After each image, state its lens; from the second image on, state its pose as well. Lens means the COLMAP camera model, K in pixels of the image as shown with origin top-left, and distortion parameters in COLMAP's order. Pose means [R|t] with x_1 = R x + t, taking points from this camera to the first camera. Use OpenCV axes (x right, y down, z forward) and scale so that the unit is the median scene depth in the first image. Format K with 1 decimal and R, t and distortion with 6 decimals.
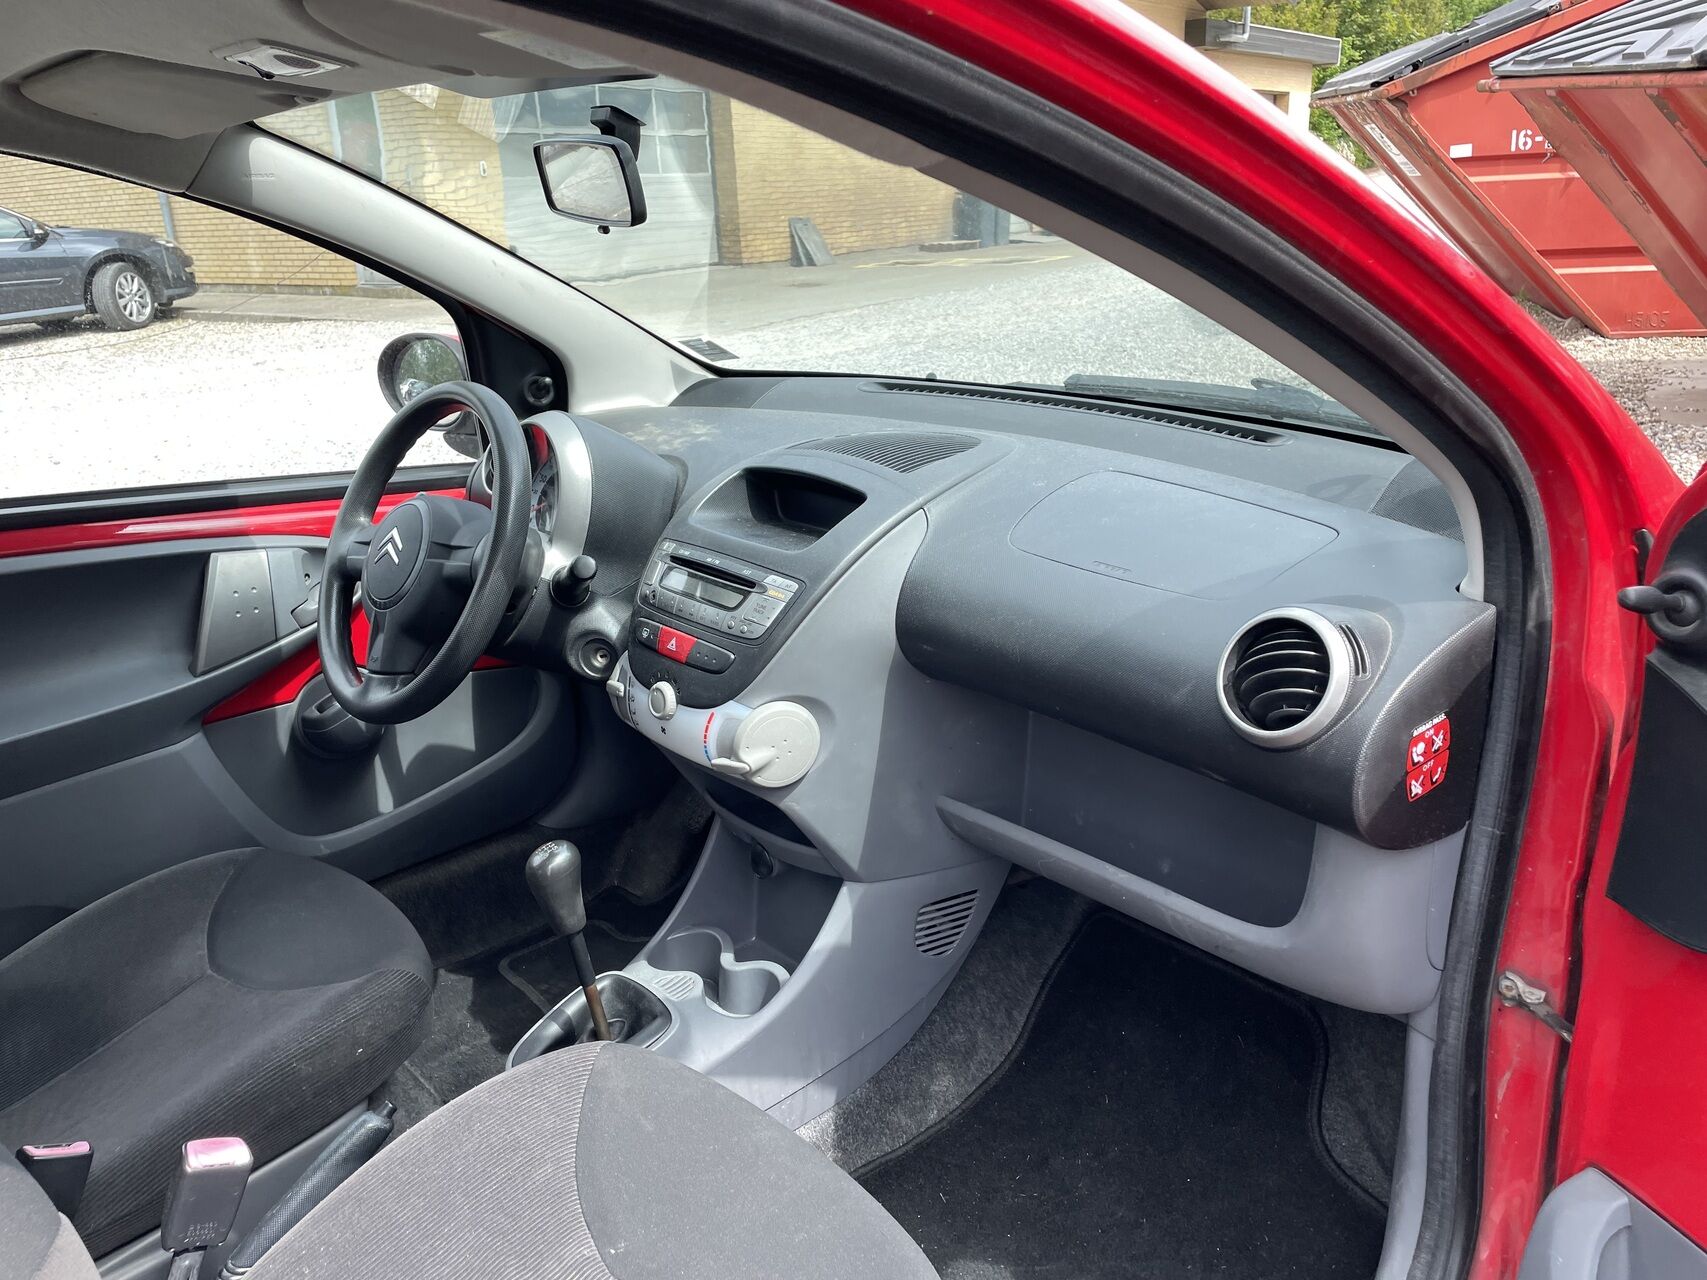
lens RADIAL K [[1279.0, 0, 854.8], [0, 1279.0, 670.6], [0, 0, 1]] dist [0.070306, -0.096408]
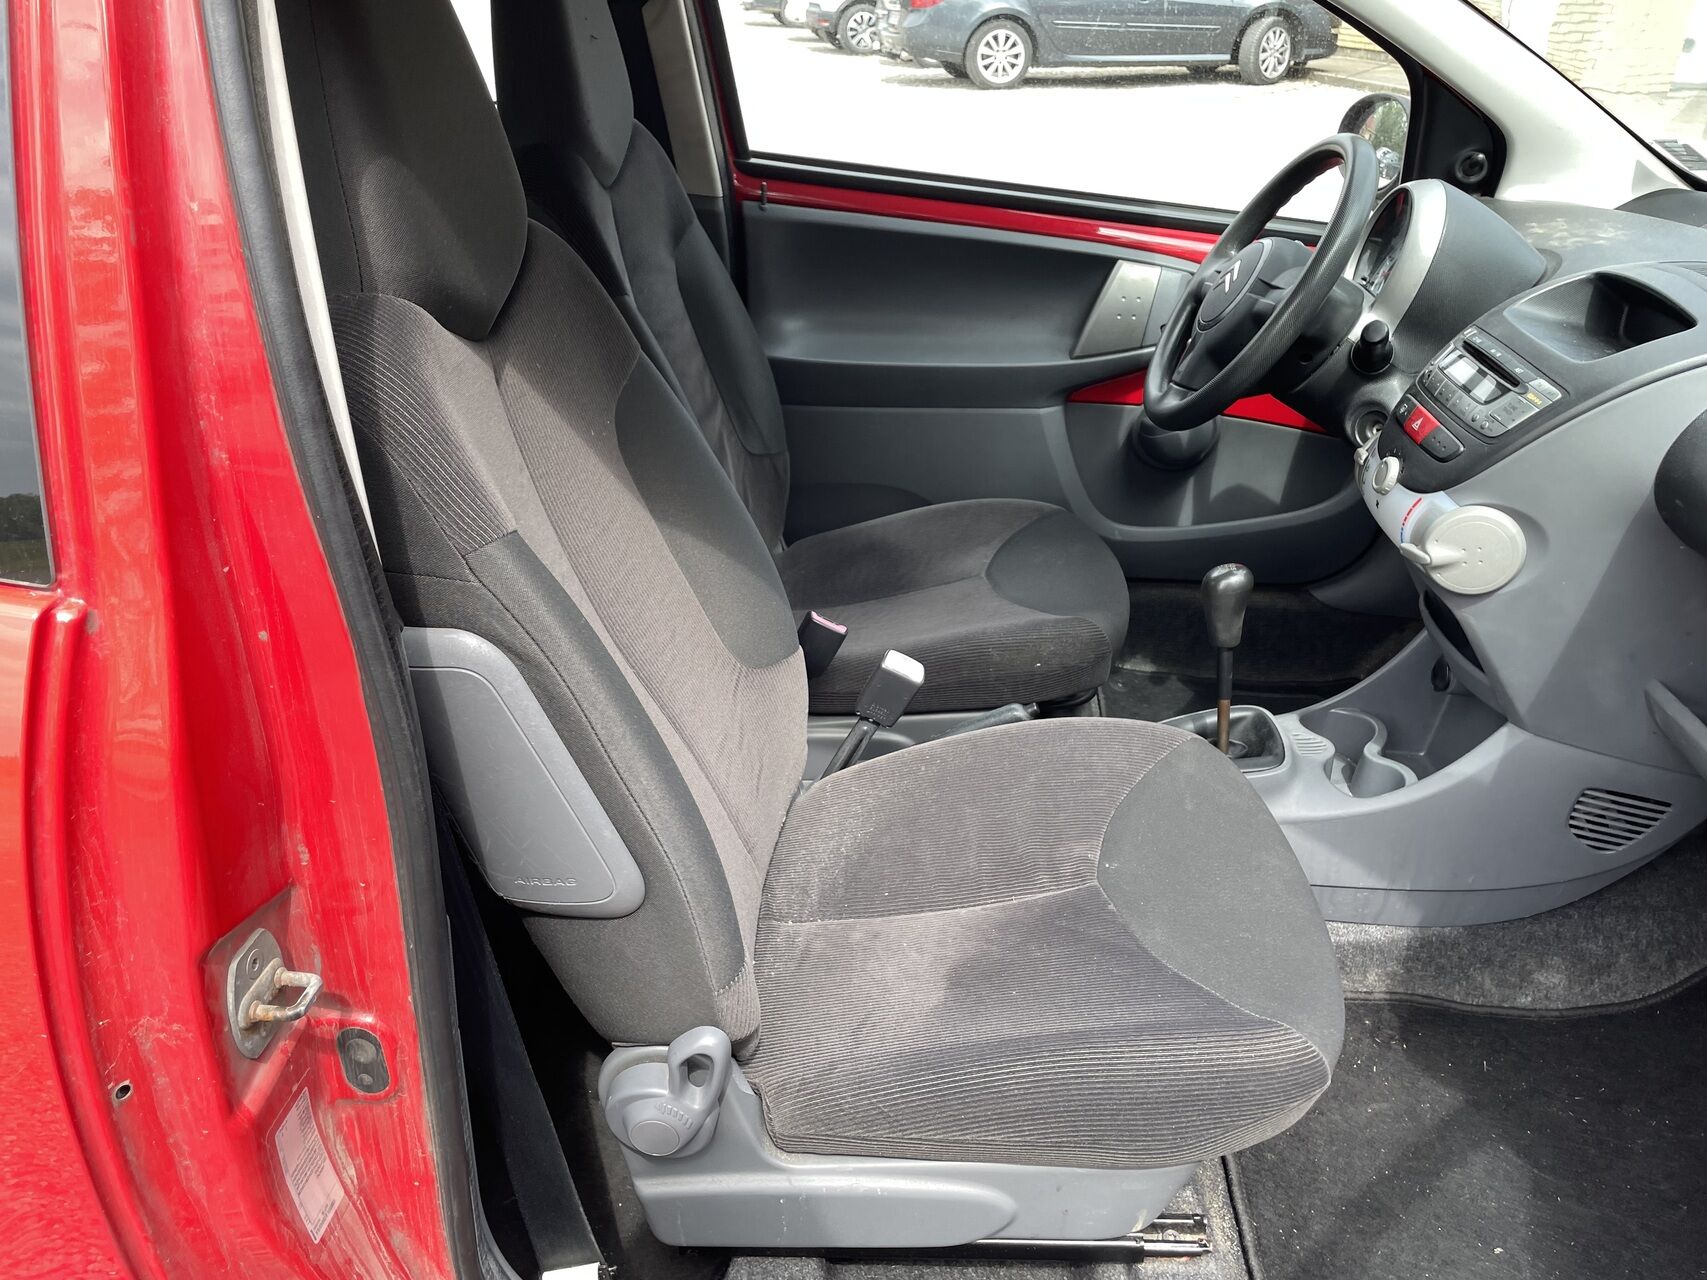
lens RADIAL K [[1279.0, 0, 854.8], [0, 1279.0, 670.6], [0, 0, 1]] dist [0.070306, -0.096408]
pose [[0.687125, 0.395500, -0.609457, 0.221708], [-0.301394, 0.918434, 0.256204, 0.027130], [0.661075, 0.007642, 0.750281, -0.051178]]
